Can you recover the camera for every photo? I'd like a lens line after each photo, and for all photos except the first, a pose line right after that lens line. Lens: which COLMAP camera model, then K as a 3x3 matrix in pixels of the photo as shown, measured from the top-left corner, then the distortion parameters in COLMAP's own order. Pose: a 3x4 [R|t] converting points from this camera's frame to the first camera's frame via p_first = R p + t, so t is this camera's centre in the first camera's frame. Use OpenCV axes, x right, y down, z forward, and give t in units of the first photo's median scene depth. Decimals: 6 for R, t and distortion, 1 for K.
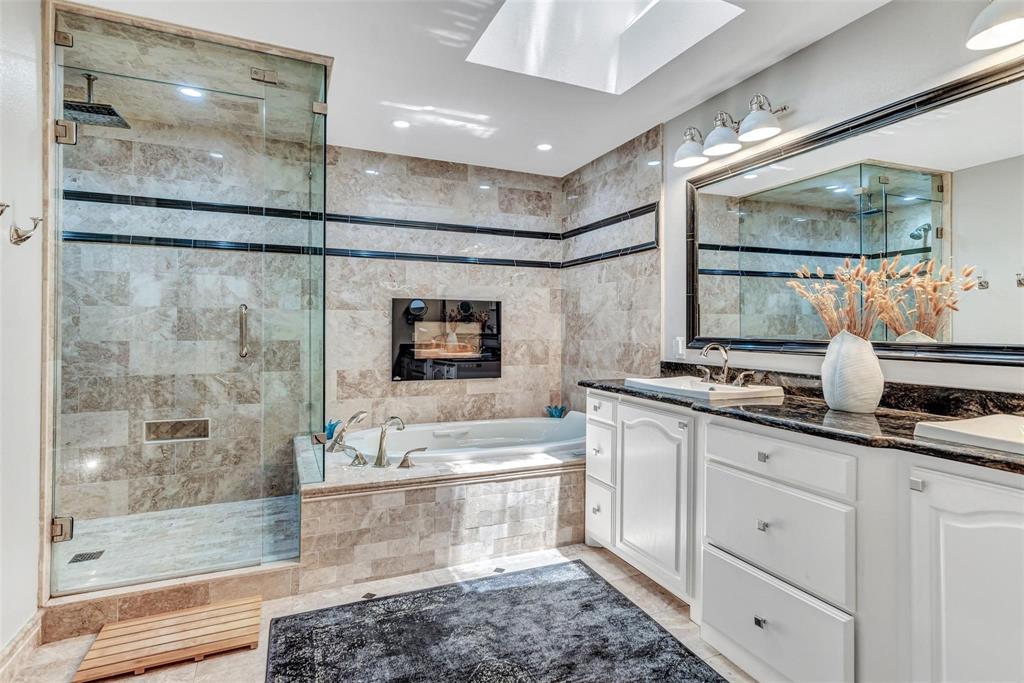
lens RADIAL K [[524.6, 0, 517.5], [0, 524.6, 326.1], [0, 0, 1]] dist [-0.002025, 0.005285]
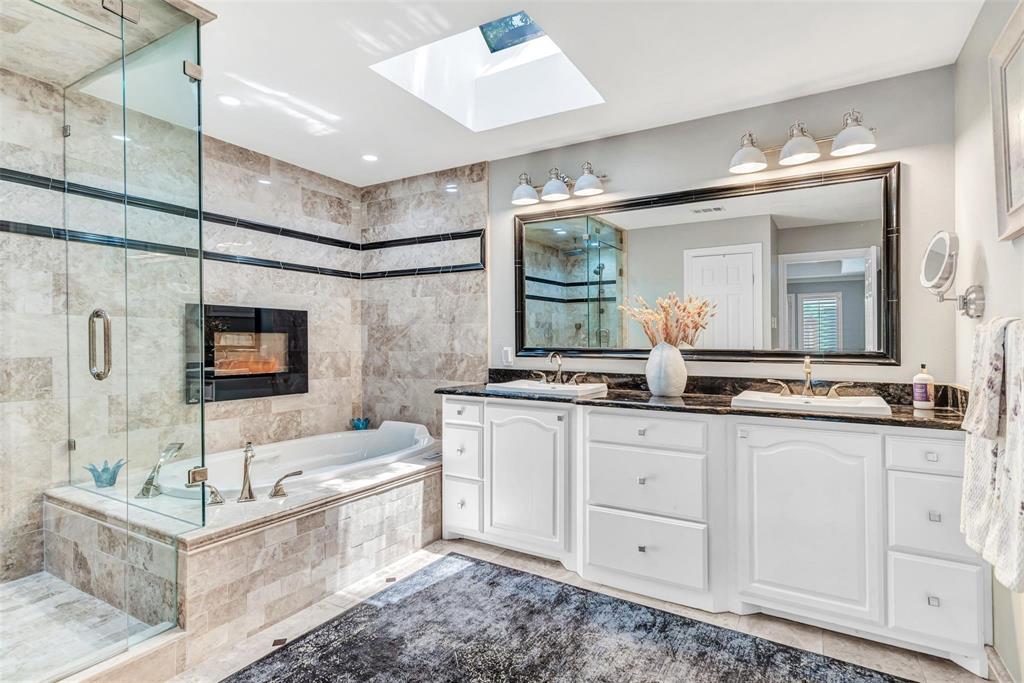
lens RADIAL K [[524.6, 0, 516.6], [0, 524.6, 340.0], [0, 0, 1]] dist [-0.002025, 0.005285]
pose [[0.807193, -0.001295, 0.590286, -0.391835], [-0.002661, 0.999979, 0.005833, -0.002754], [-0.590281, -0.006279, 0.807173, 0.039377]]
